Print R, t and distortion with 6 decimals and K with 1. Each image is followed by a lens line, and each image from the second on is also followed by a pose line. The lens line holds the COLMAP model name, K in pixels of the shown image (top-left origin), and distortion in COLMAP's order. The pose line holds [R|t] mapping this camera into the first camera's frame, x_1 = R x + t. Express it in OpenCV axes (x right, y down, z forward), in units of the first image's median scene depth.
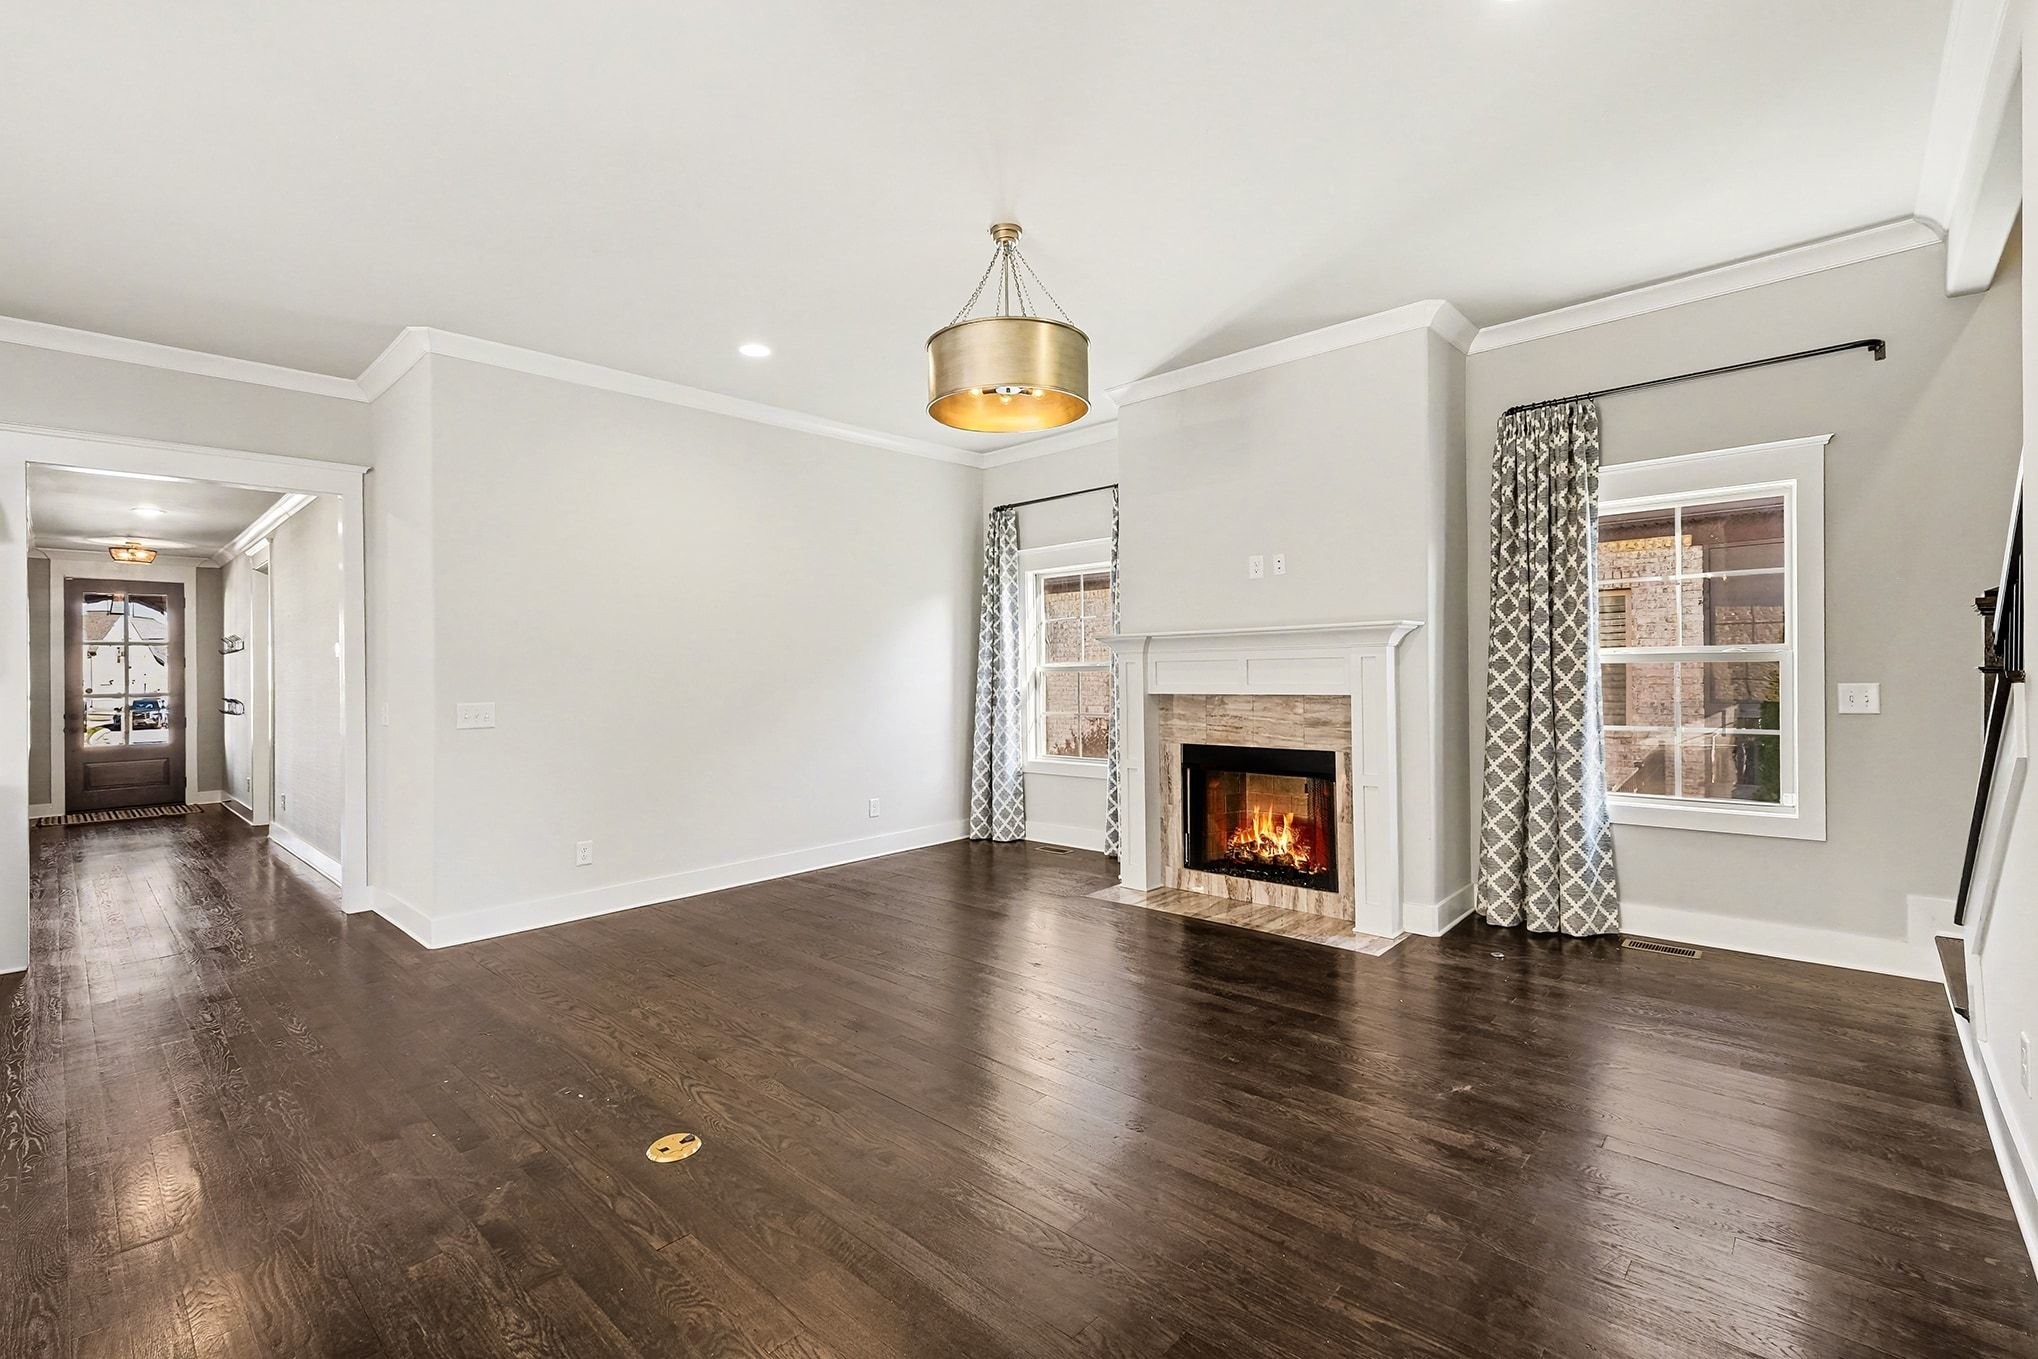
lens RADIAL K [[892.2, 0, 1012.9], [0, 892.2, 674.9], [0, 0, 1]] dist [0.008059, 0.000894]
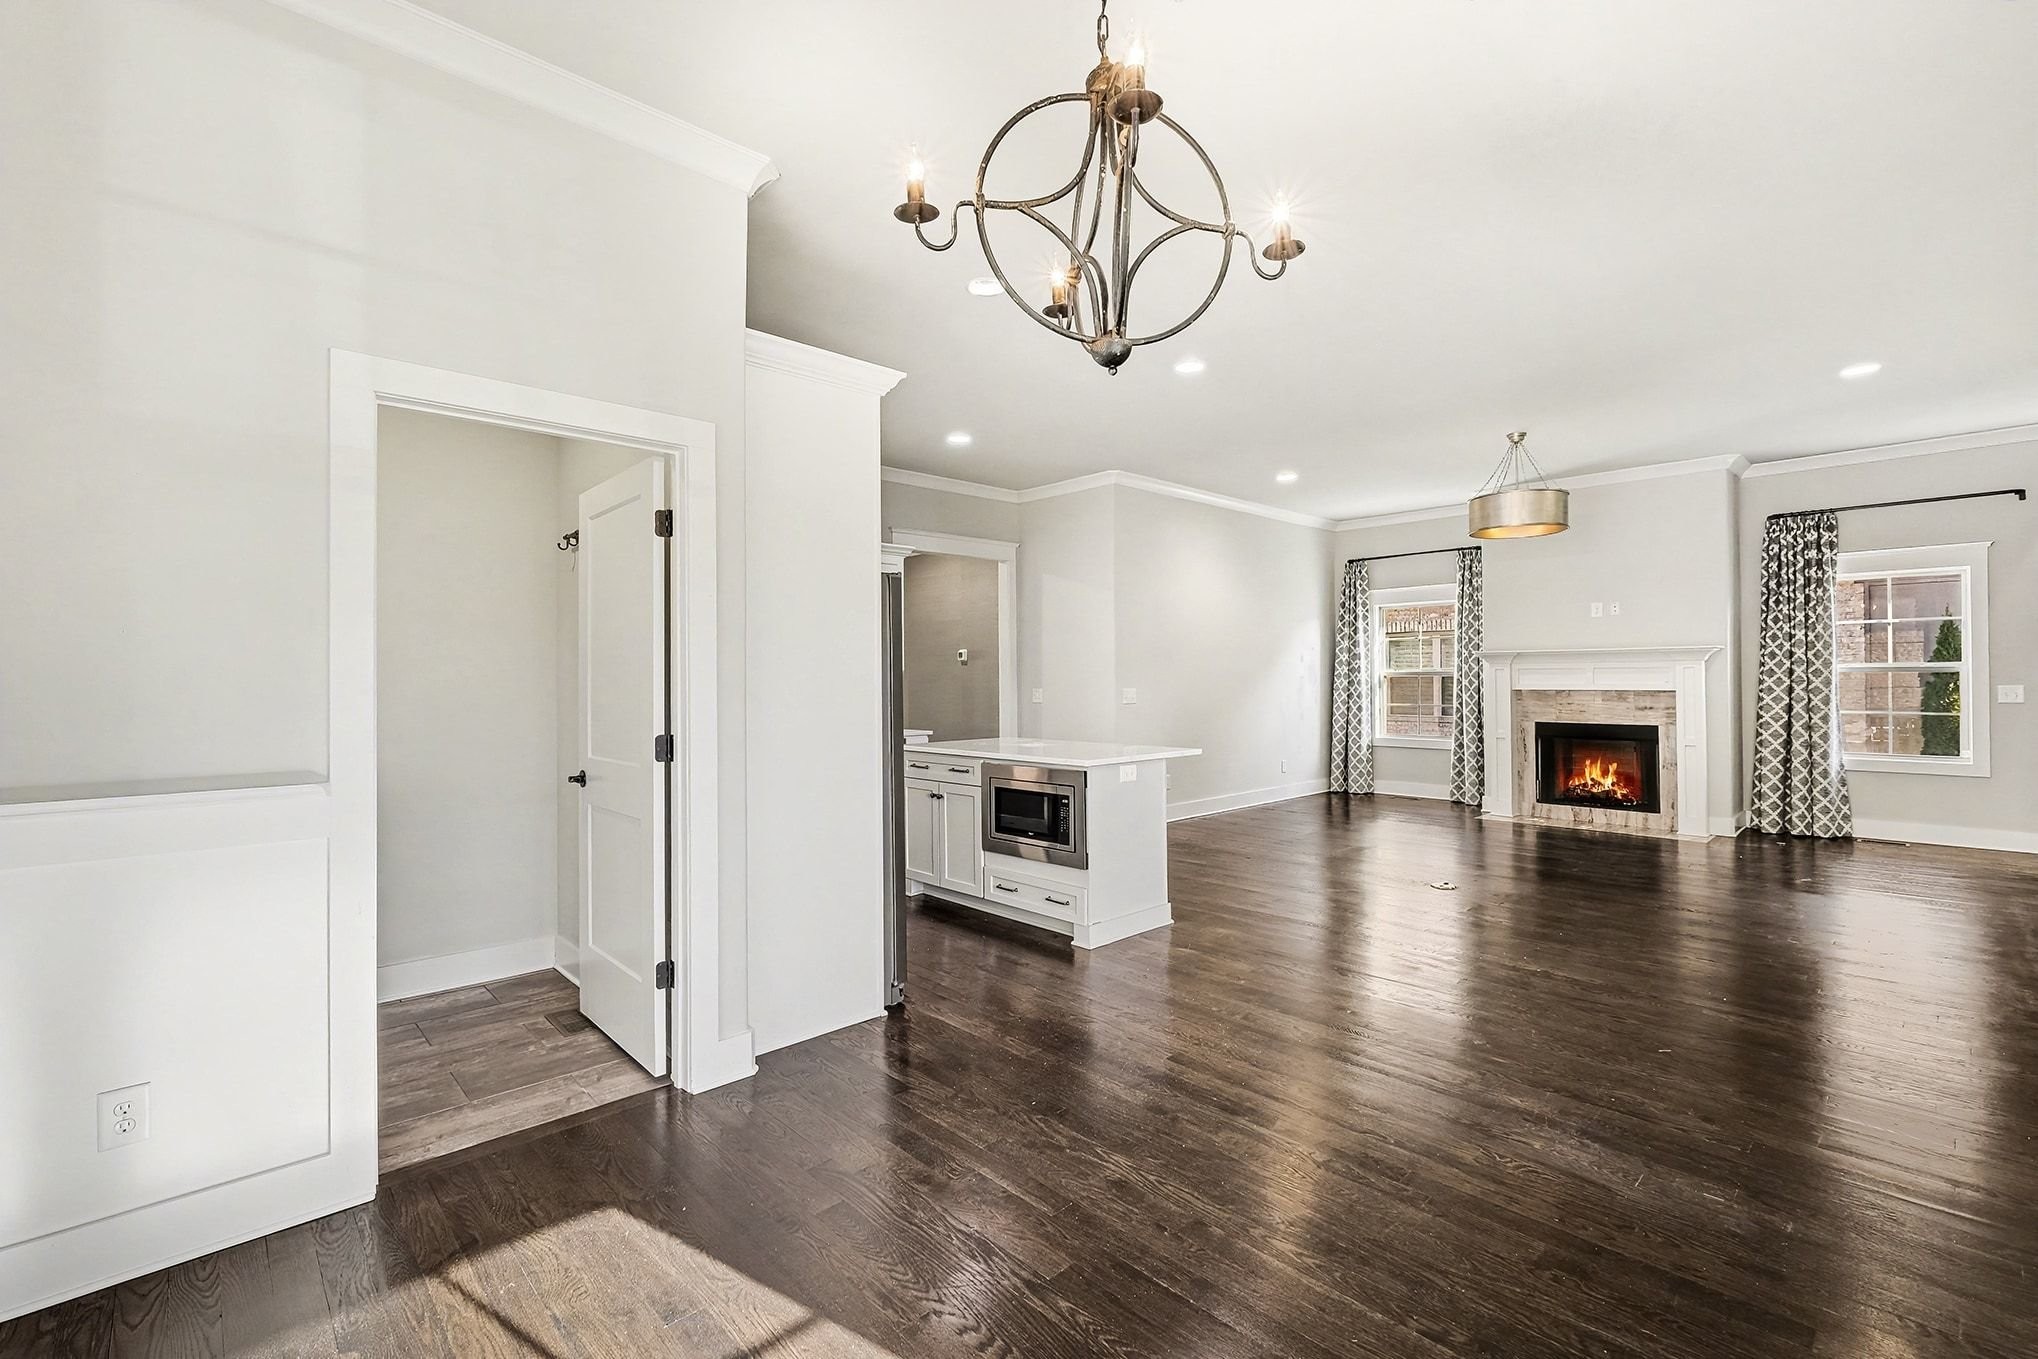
lens RADIAL K [[892.2, 0, 1008.4], [0, 892.2, 668.8], [0, 0, 1]] dist [0.008059, 0.000894]
pose [[0.998202, 0.008031, -0.059393, -0.754573], [-0.008794, 0.999882, -0.012603, 0.014516], [0.059285, 0.013103, 0.998155, -0.725897]]
